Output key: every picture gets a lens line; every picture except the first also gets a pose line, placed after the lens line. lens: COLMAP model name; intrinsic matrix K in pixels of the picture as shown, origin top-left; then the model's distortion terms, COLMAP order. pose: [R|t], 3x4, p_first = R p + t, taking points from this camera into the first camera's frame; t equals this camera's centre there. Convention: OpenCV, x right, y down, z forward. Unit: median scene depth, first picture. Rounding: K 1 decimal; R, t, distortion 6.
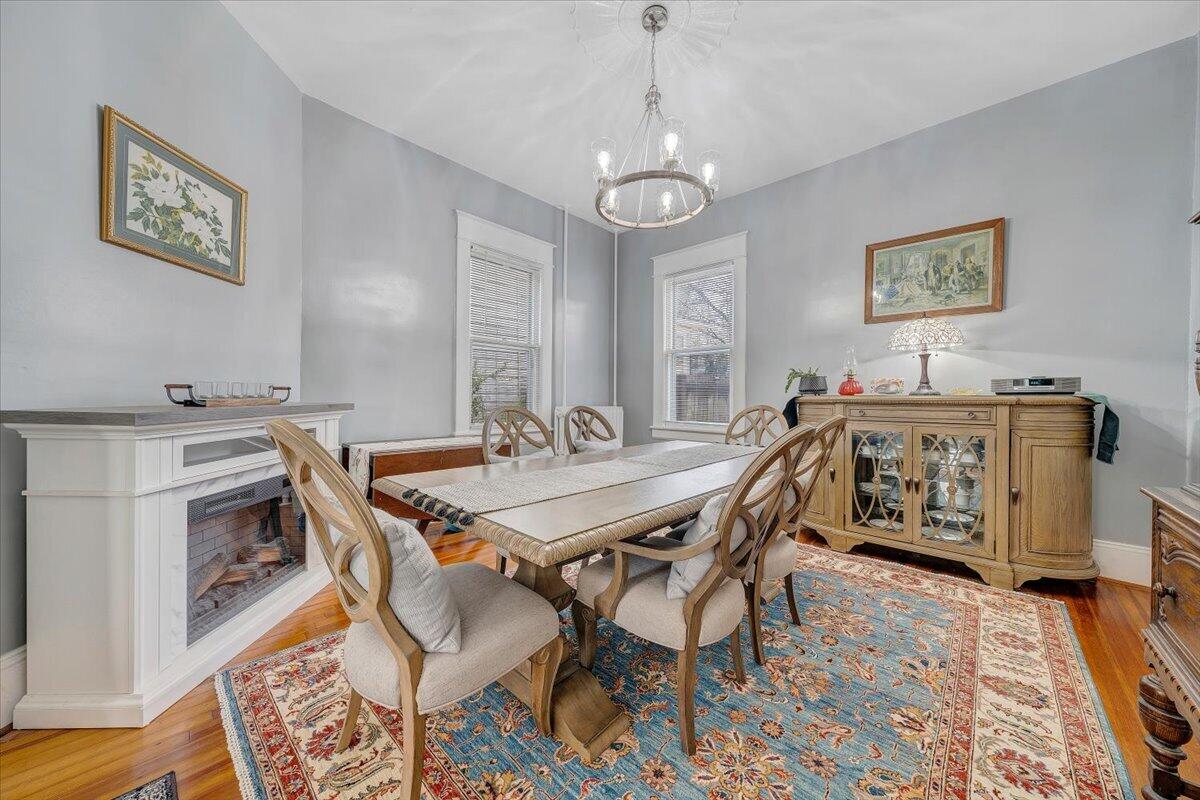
lens RADIAL K [[413.3, 0, 596.0], [0, 413.3, 399.2], [0, 0, 1]] dist [-0.001130, -0.000081]
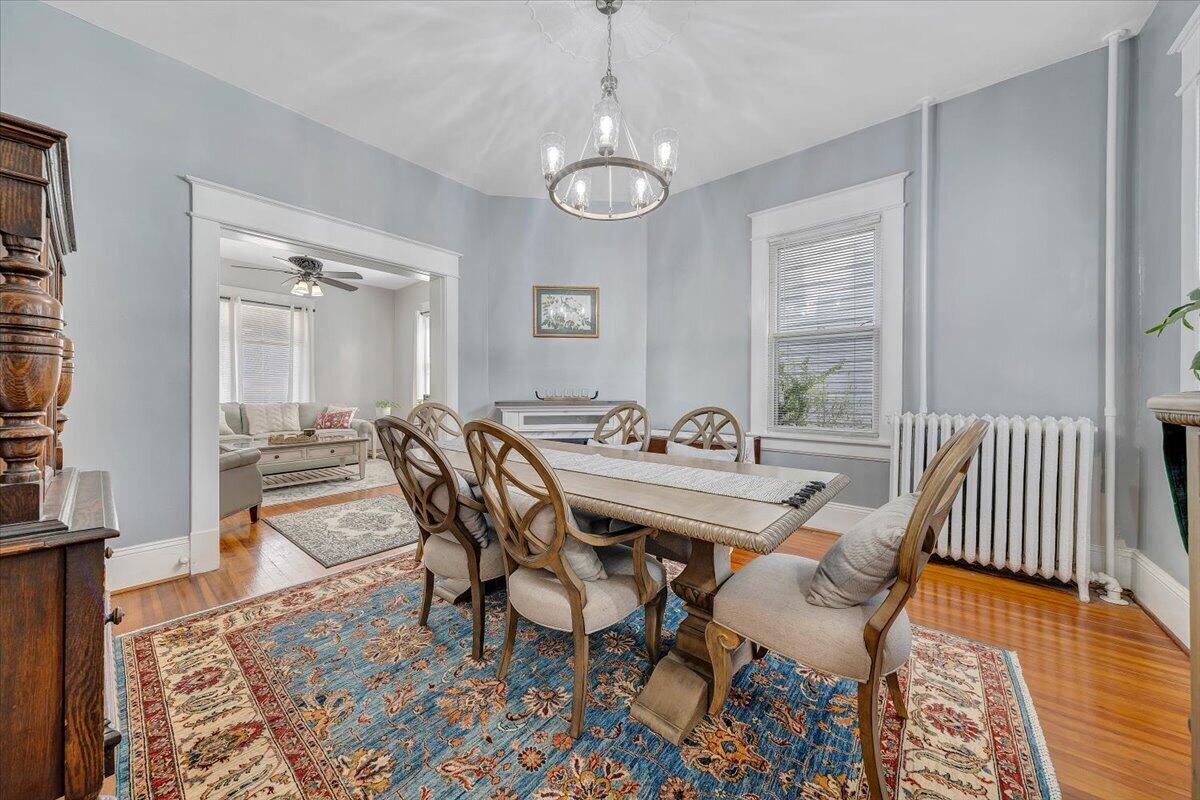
lens RADIAL K [[418.9, 0, 605.7], [0, 418.9, 395.8], [0, 0, 1]] dist [-0.008205, -0.000178]
pose [[0.064992, -0.003064, -0.997881, 1.431940], [-0.006708, 0.999971, -0.003507, -0.003615], [0.997863, 0.006922, 0.064970, 1.228664]]
